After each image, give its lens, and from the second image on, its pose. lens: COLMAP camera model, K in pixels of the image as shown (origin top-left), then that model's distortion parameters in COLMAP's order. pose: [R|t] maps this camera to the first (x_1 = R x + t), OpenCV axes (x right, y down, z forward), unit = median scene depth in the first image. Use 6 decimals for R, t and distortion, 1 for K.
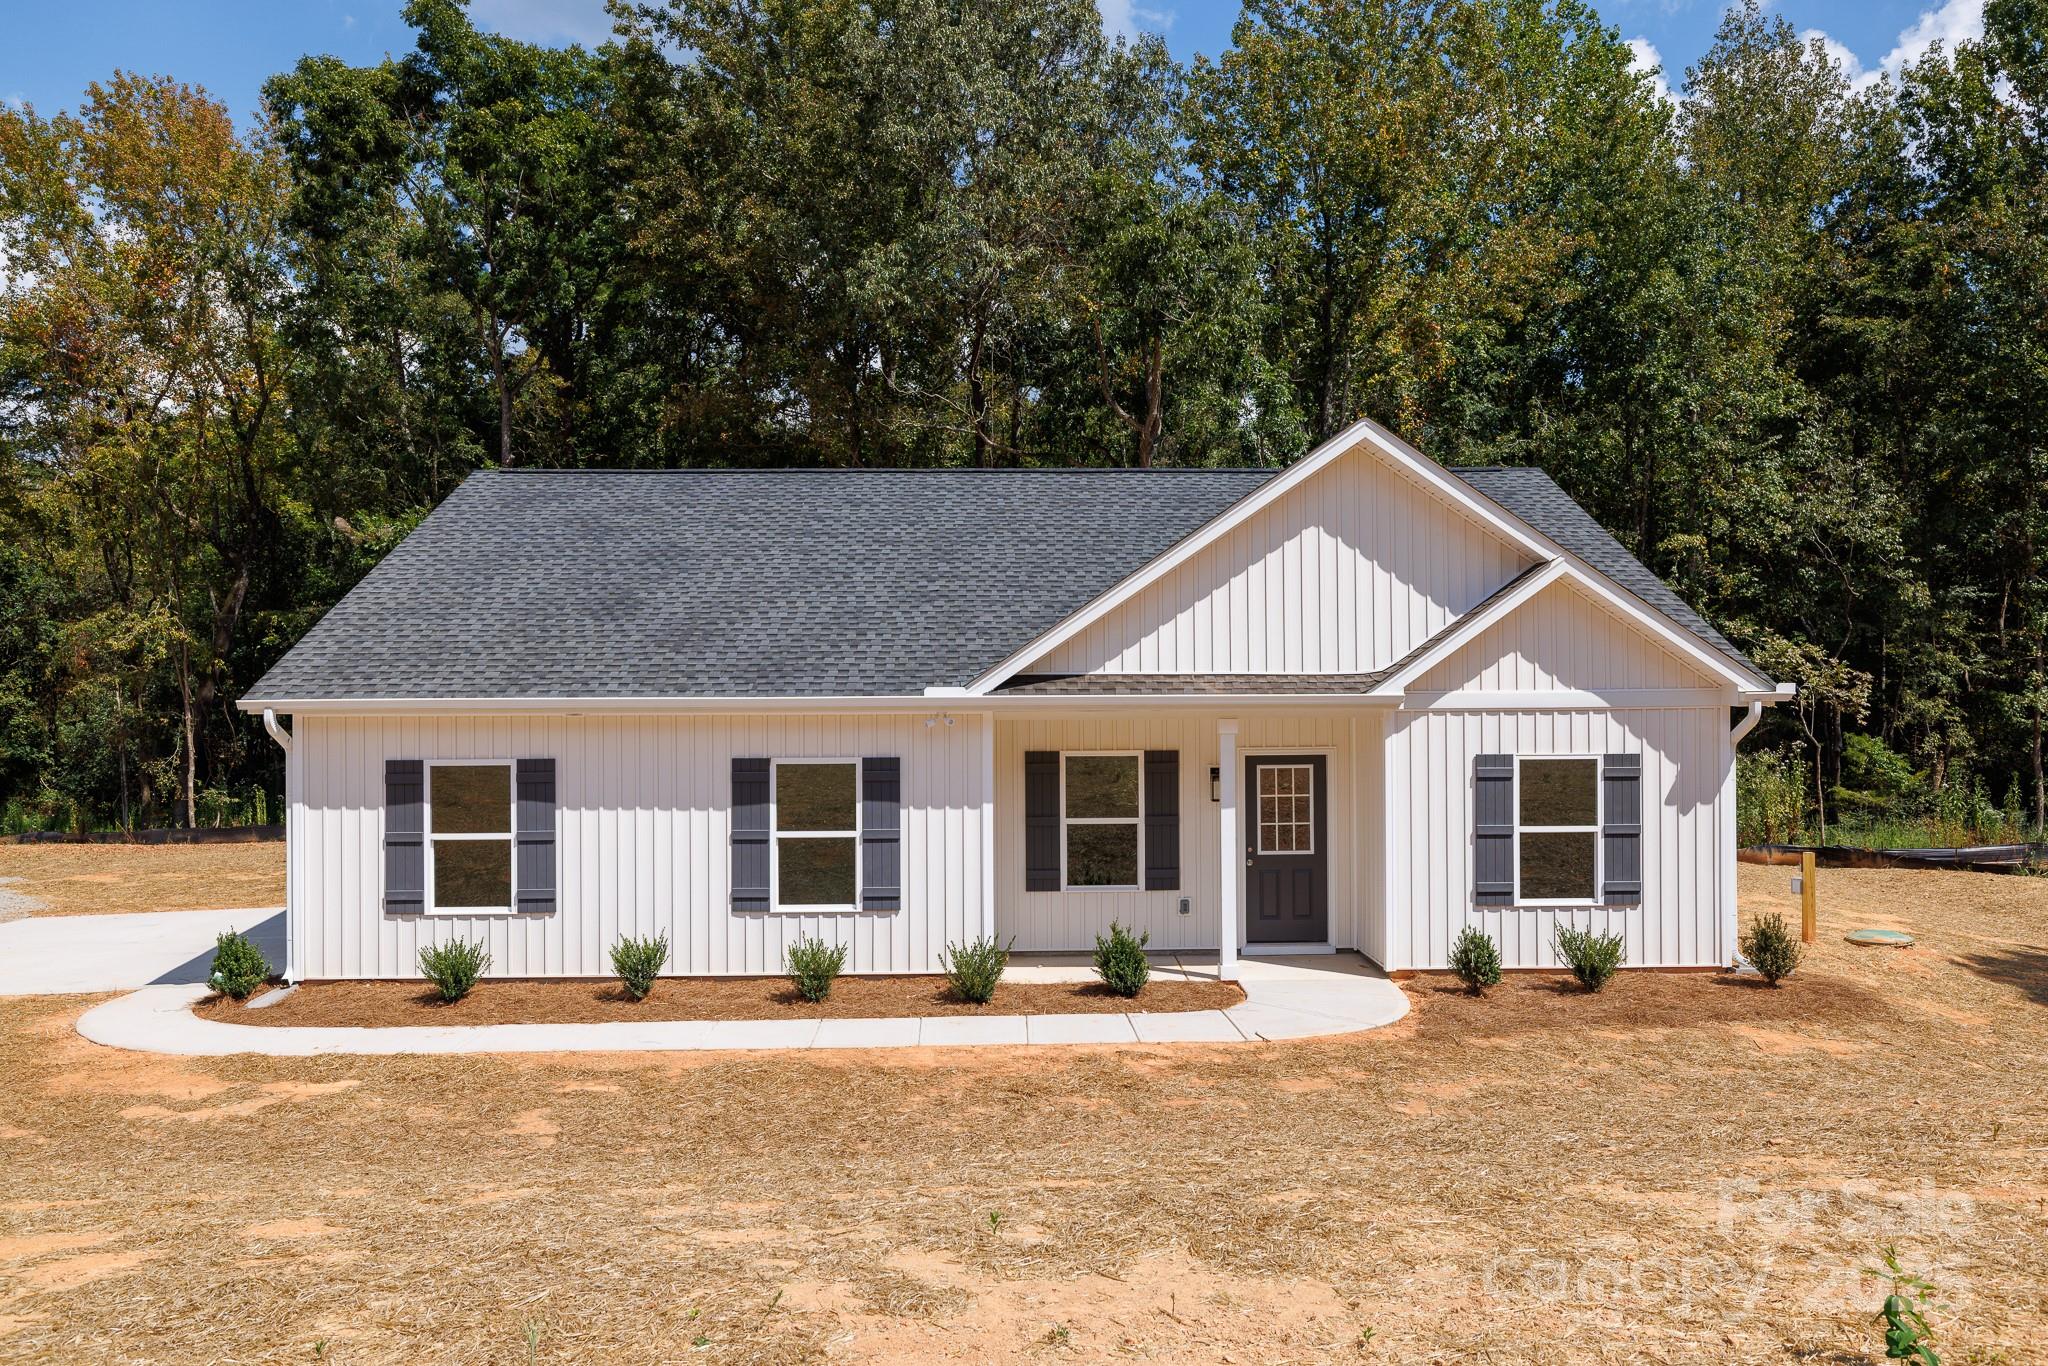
lens RADIAL K [[1451.3, 0, 1020.9], [0, 1451.3, 672.5], [0, 0, 1]] dist [-0.016381, 0.019461]
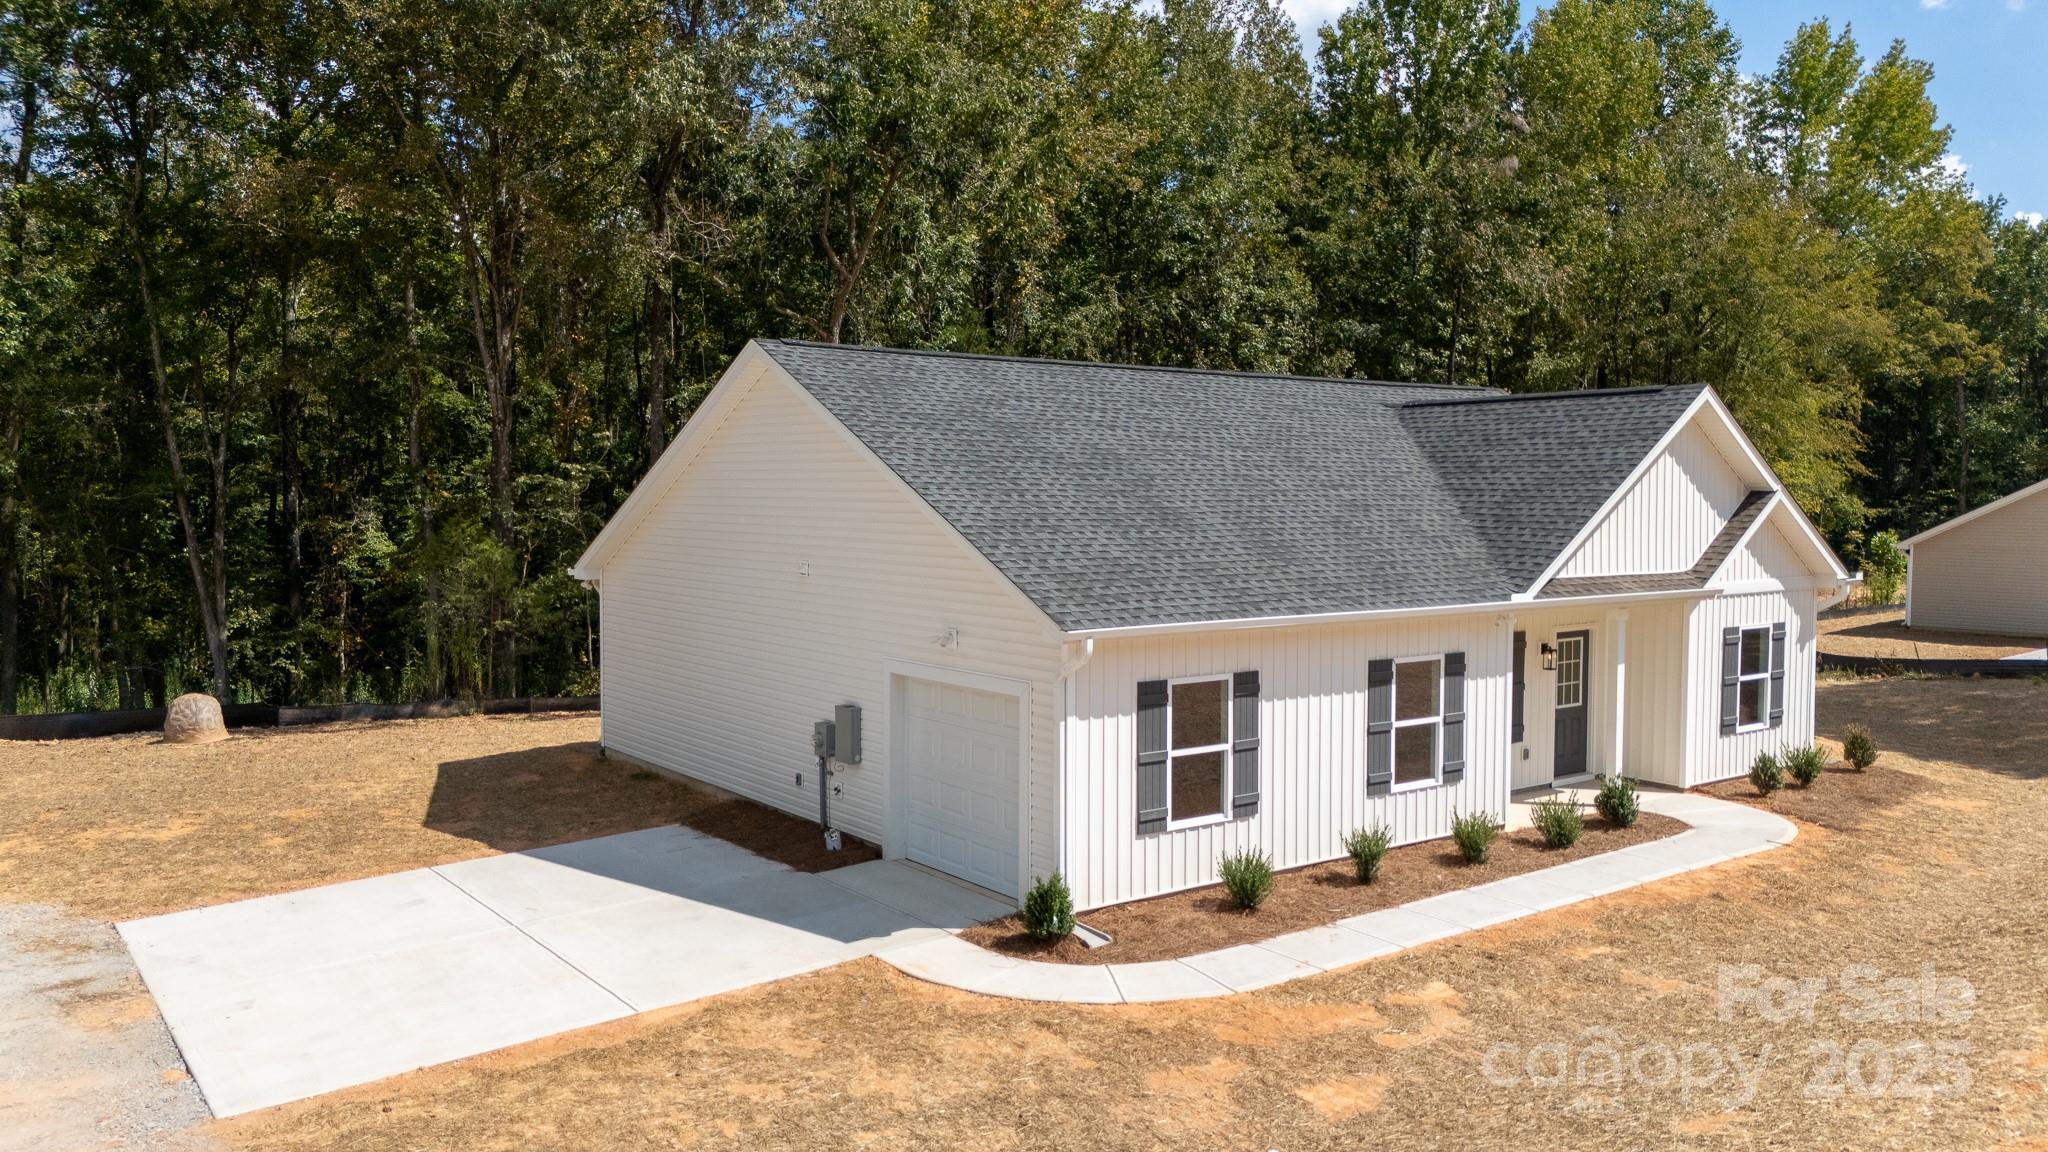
lens RADIAL K [[1508.9, 0, 1024.2], [0, 1508.9, 566.3], [0, 0, 1]] dist [0.072526, -0.067208]
pose [[0.811909, -0.021718, 0.583380, -1.095016], [-0.012873, 0.998399, 0.055084, -0.074974], [-0.583642, -0.052233, 0.810329, 0.202111]]
